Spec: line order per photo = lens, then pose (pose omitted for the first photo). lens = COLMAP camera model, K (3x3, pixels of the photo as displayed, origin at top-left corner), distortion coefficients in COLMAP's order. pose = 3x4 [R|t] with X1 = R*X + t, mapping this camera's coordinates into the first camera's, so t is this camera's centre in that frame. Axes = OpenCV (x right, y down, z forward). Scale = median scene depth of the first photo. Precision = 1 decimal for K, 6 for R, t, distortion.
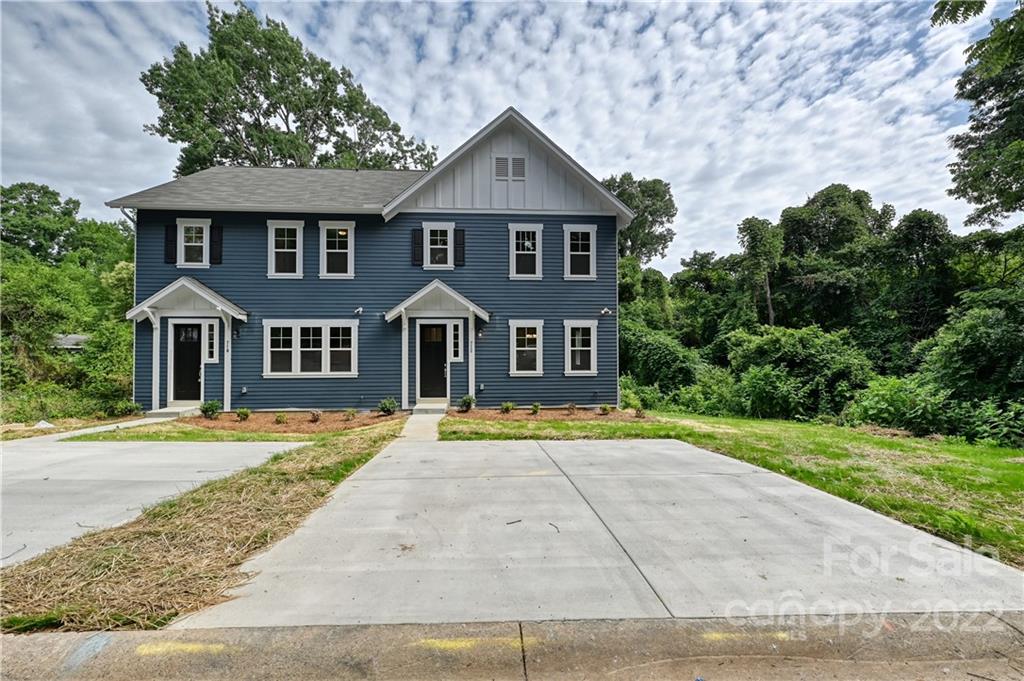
lens RADIAL K [[408.4, 0, 512.5], [0, 408.4, 346.4], [0, 0, 1]] dist [0.013075, 0.000260]
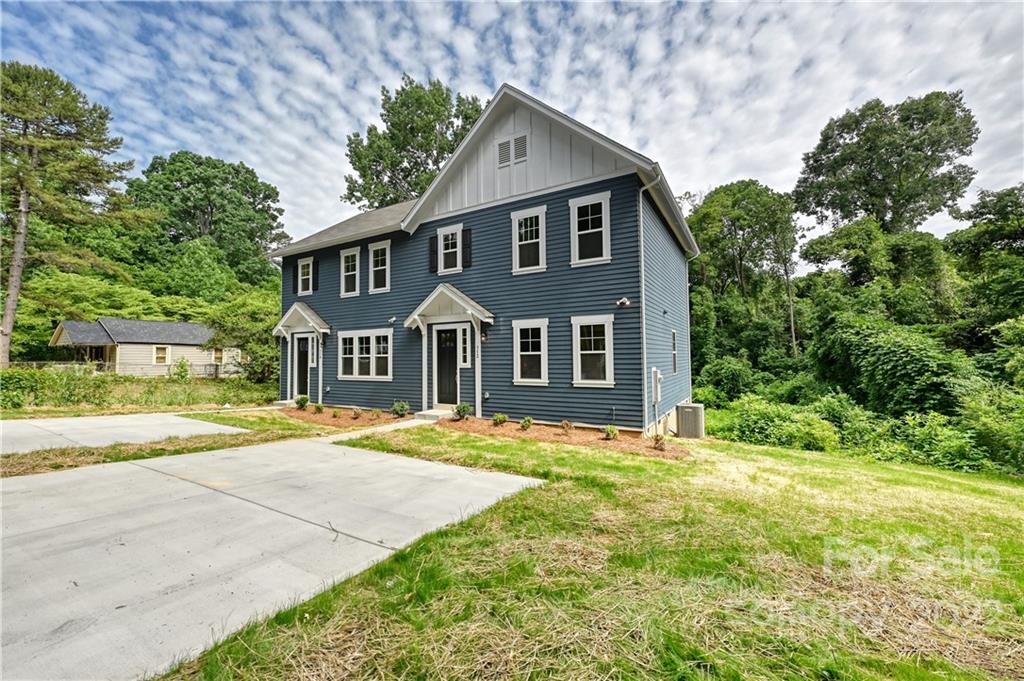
lens RADIAL K [[404.9, 0, 510.3], [0, 404.9, 340.9], [0, 0, 1]] dist [0.000971, 0.000092]
pose [[0.827977, -0.028522, -0.560037, 0.477418], [0.008066, 0.999208, -0.038964, 0.012980], [0.560705, 0.027743, 0.827551, 0.277405]]
